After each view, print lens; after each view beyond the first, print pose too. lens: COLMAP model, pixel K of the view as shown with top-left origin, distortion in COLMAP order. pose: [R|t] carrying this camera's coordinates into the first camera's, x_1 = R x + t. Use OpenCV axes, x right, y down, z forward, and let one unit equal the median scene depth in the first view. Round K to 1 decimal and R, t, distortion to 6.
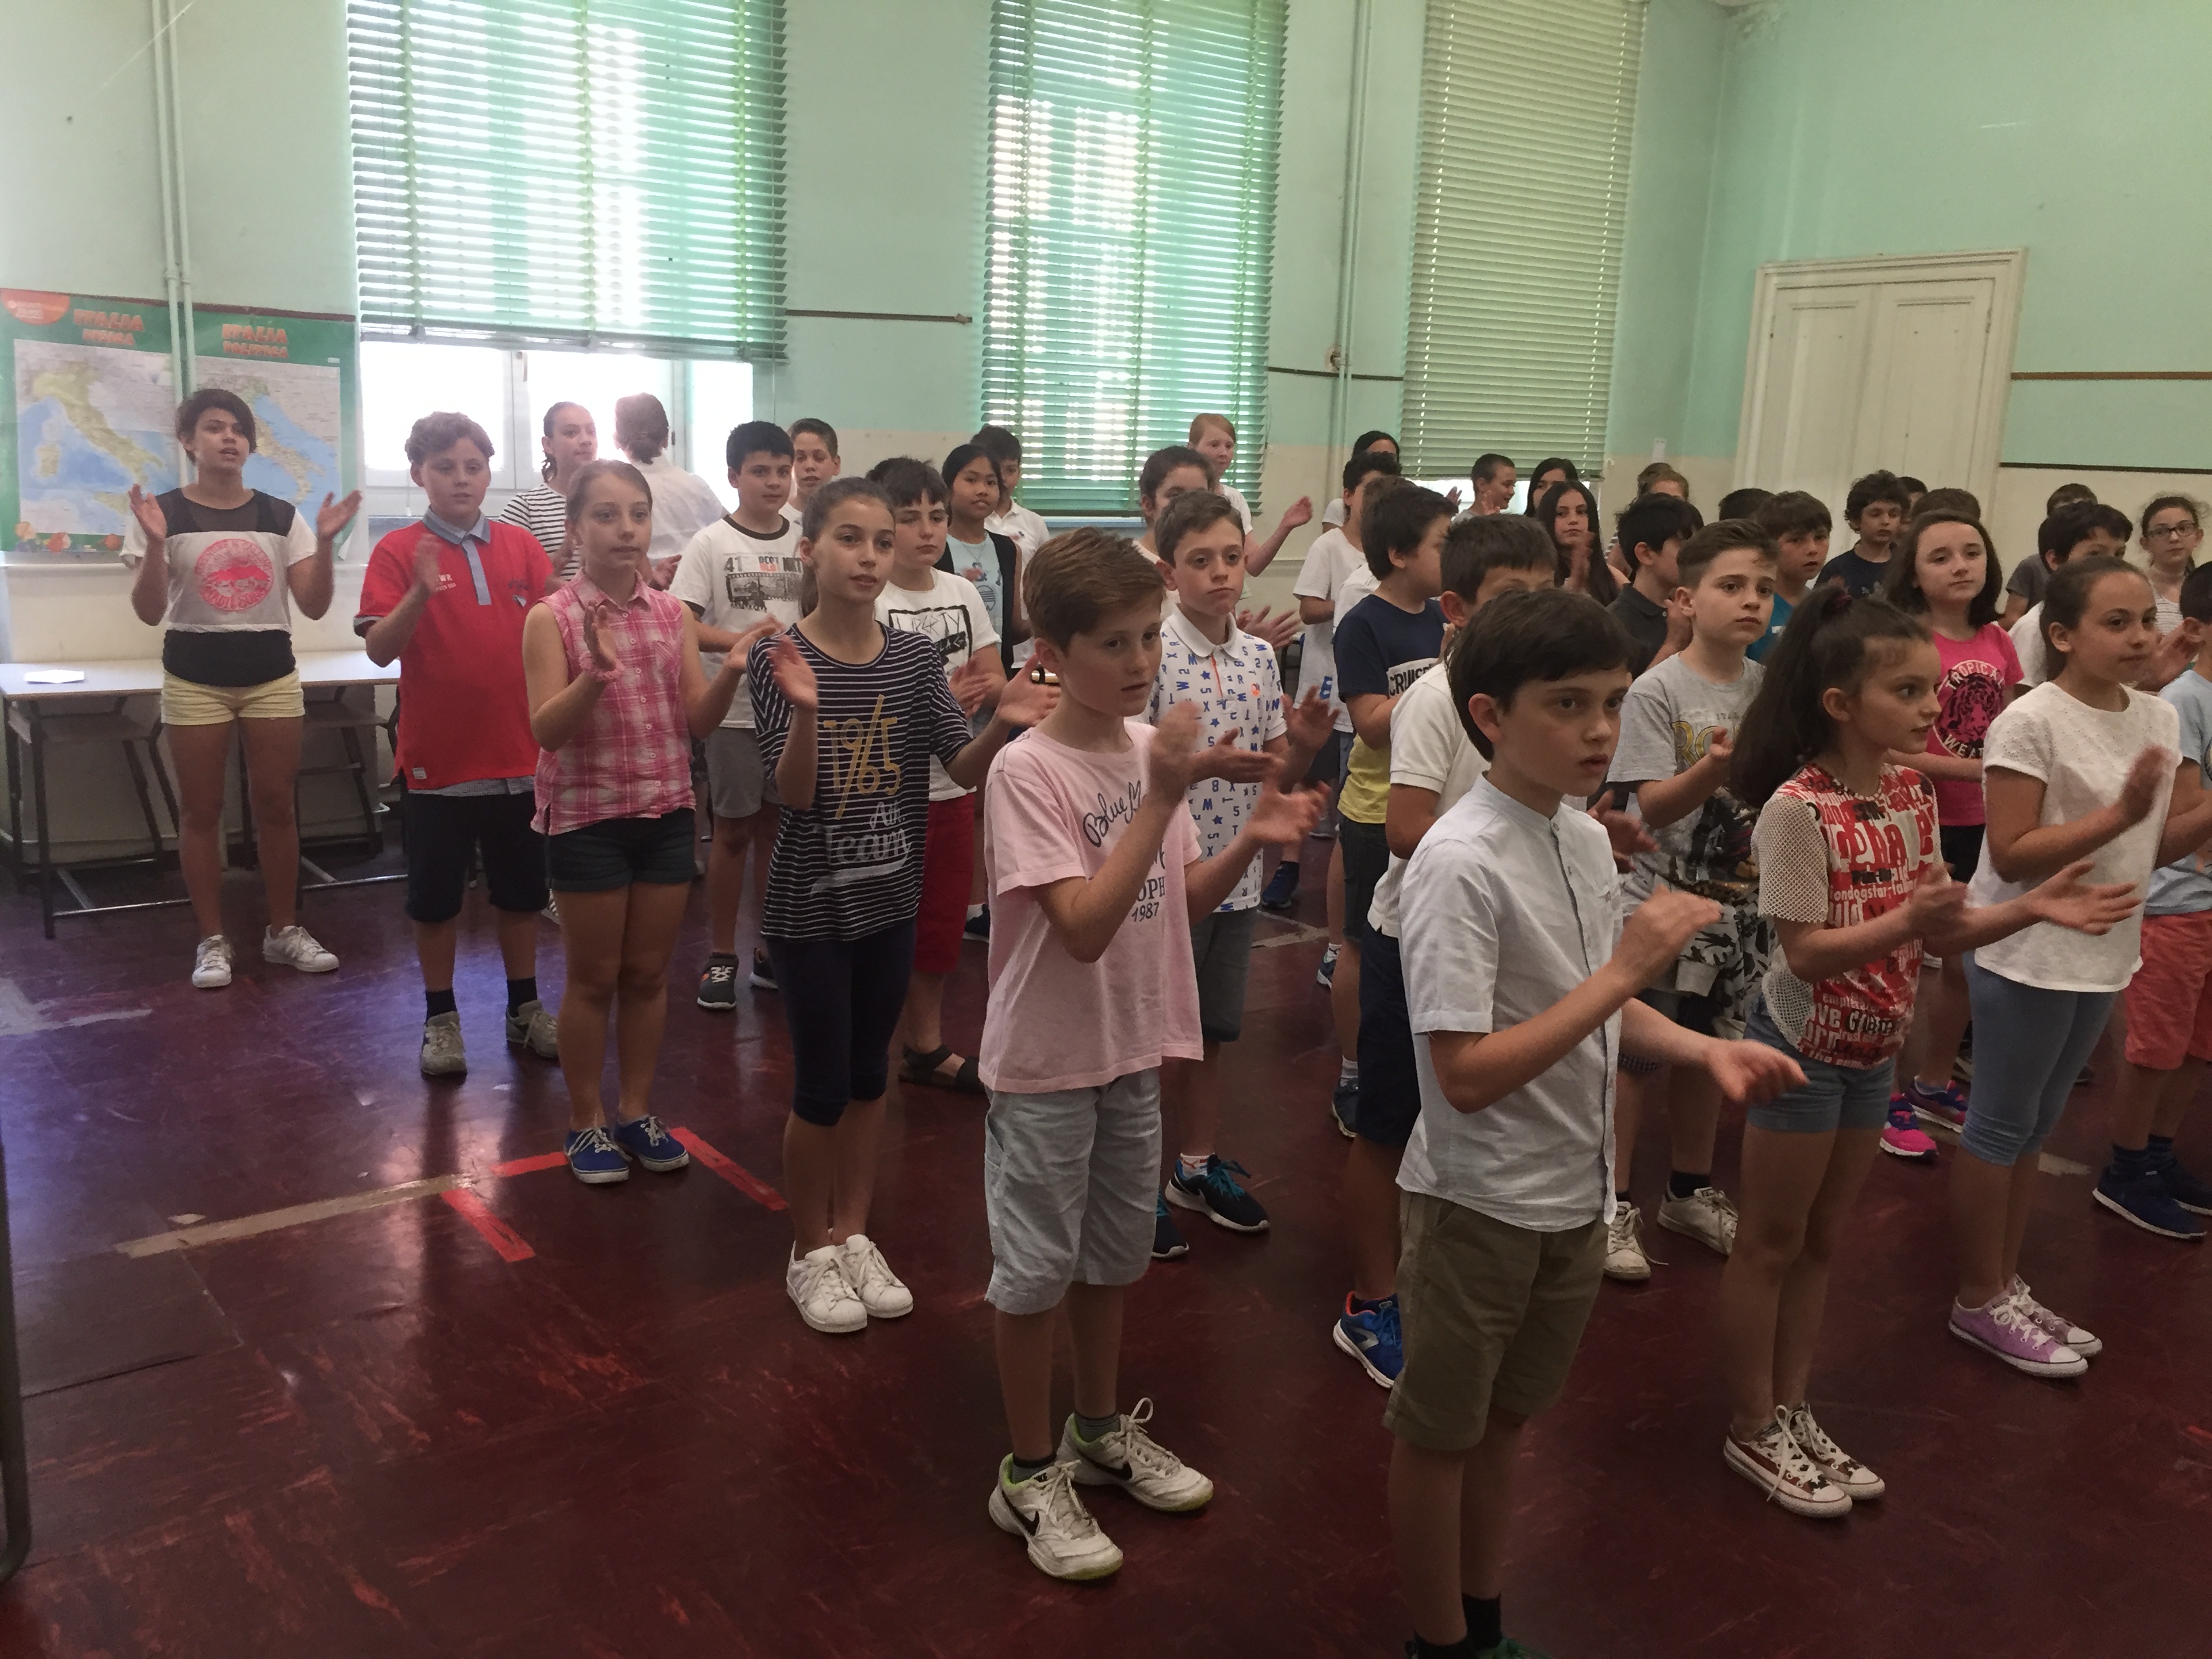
lens RADIAL K [[1904.0, 0, 1108.3], [0, 1904.0, 814.7], [0, 0, 1]] dist [0.032653, -0.012657]
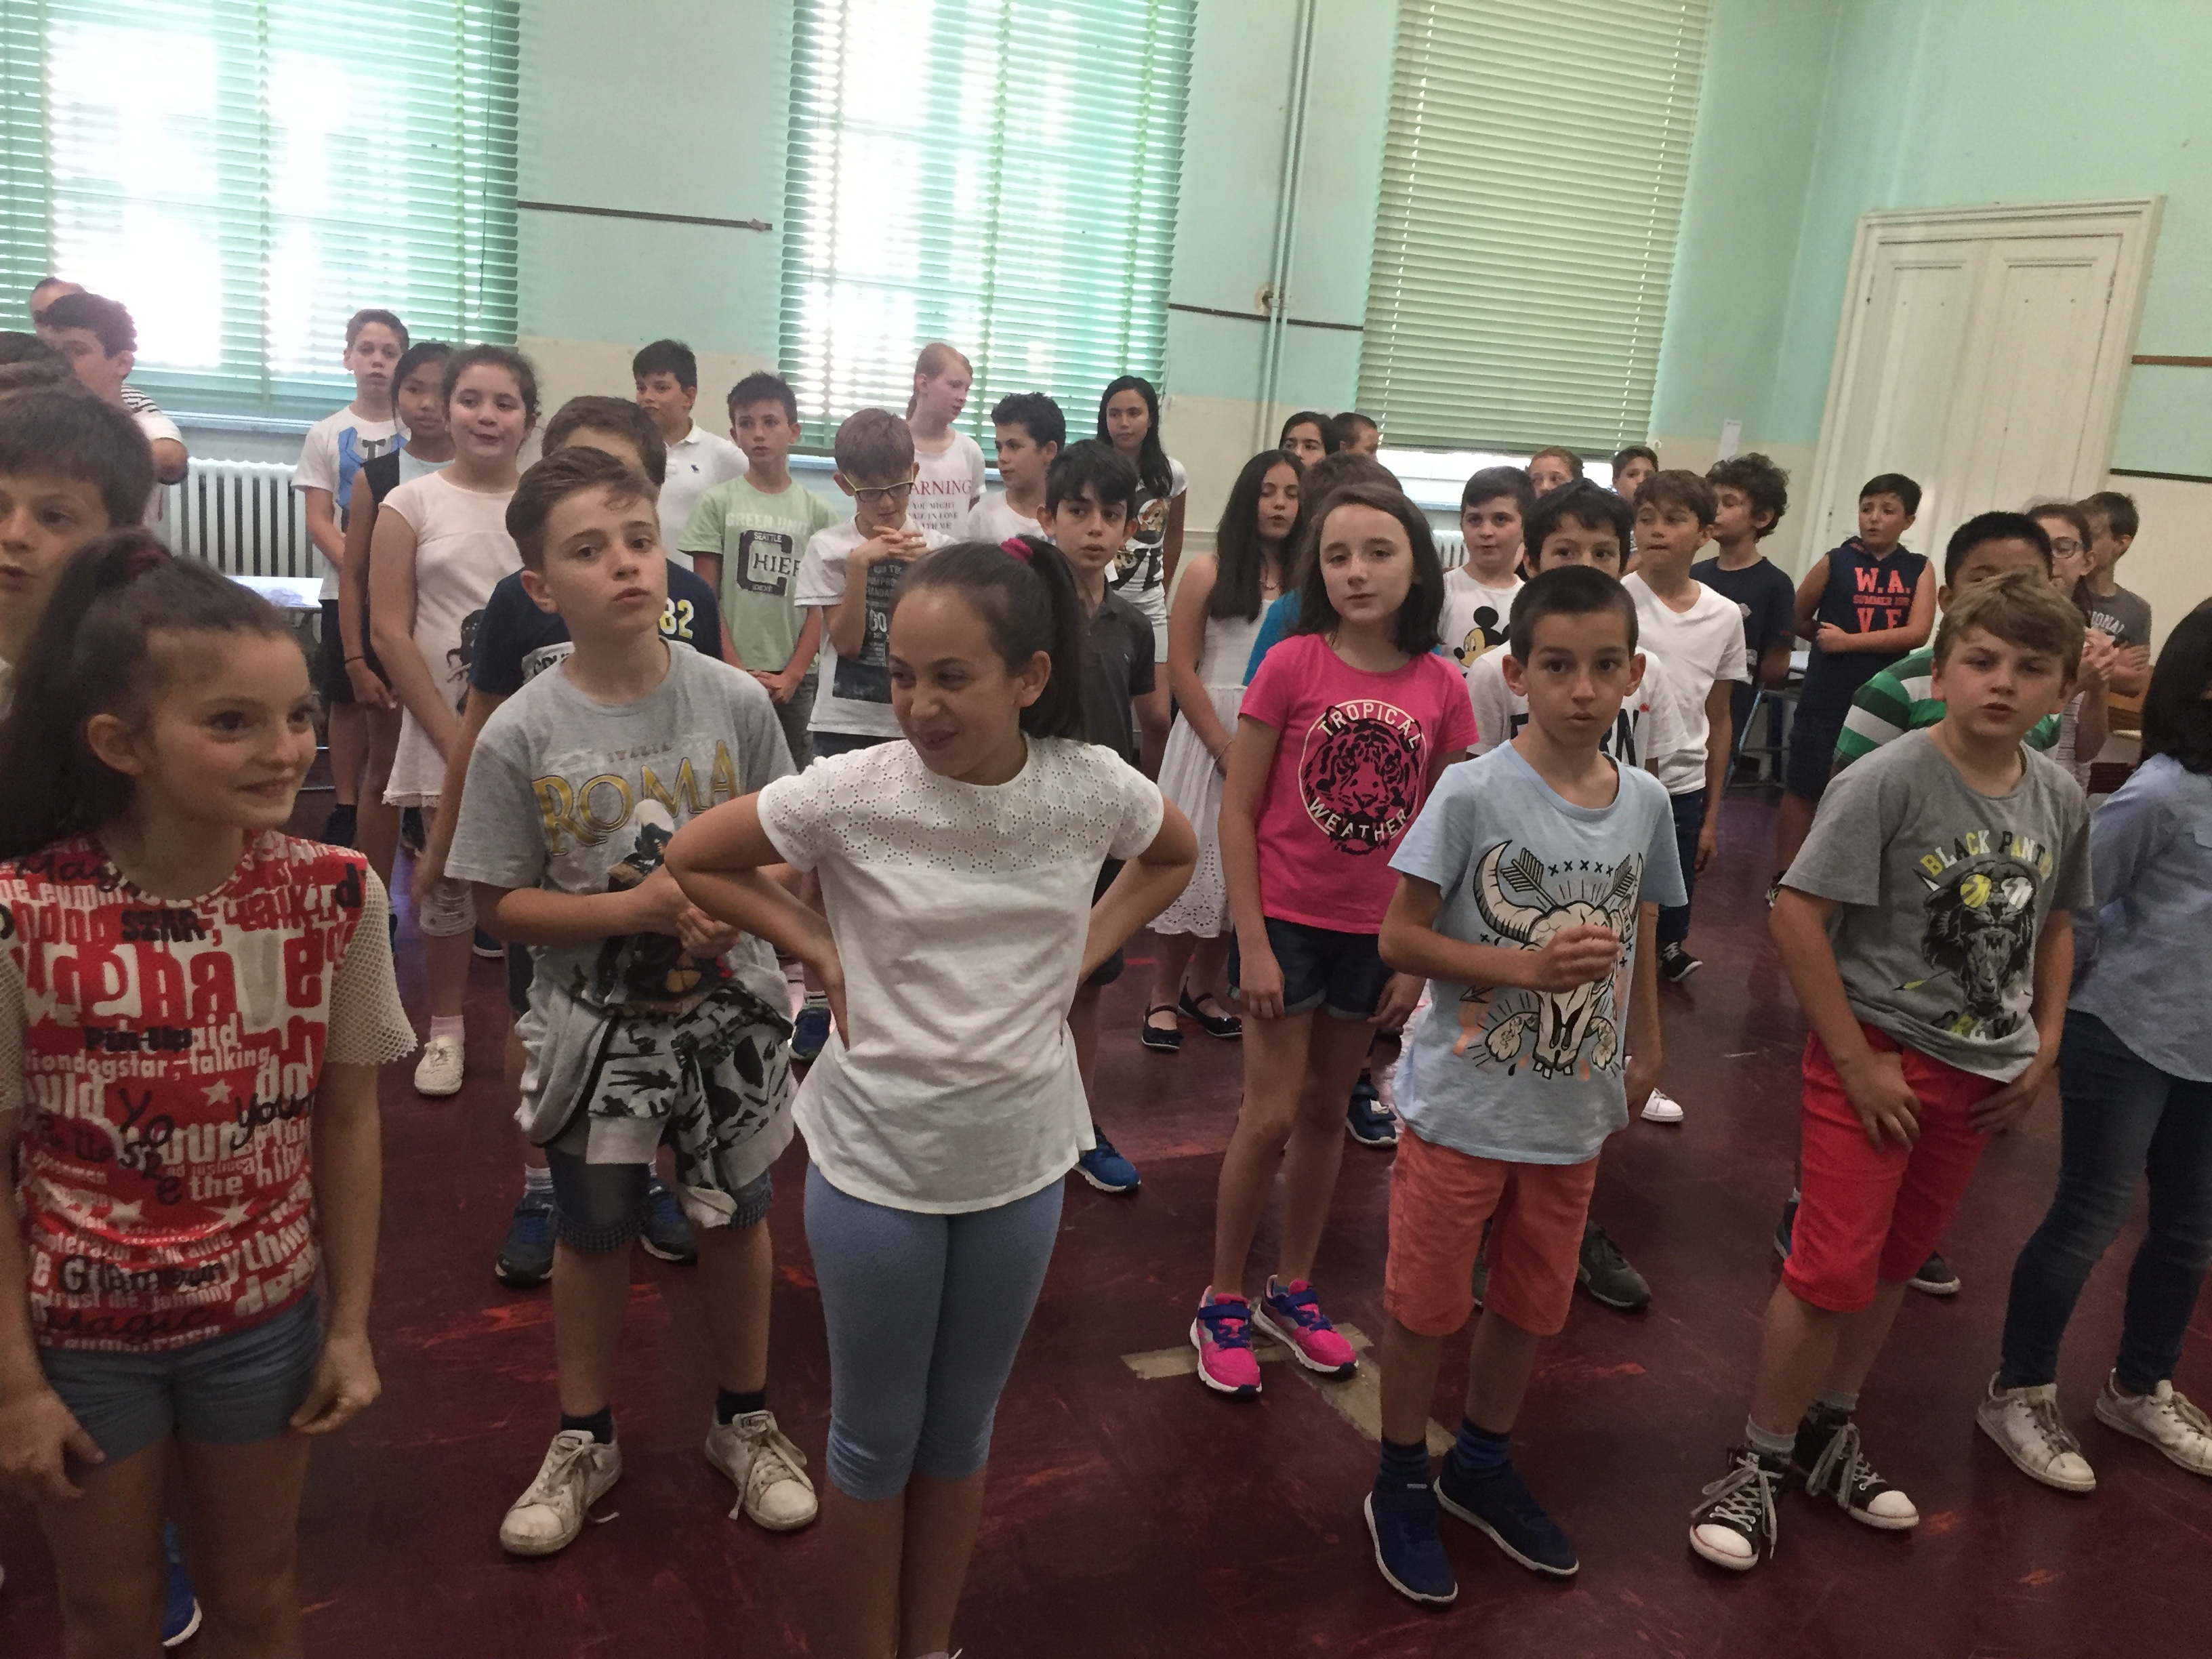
lens RADIAL K [[1904.0, 0, 1108.0], [0, 1904.0, 831.7], [0, 0, 1]] dist [0.032653, -0.012657]
pose [[0.979235, 0.092520, -0.180385, 0.233862], [-0.088320, 0.995604, 0.031196, -0.022002], [0.182478, -0.014616, 0.983101, 0.145346]]
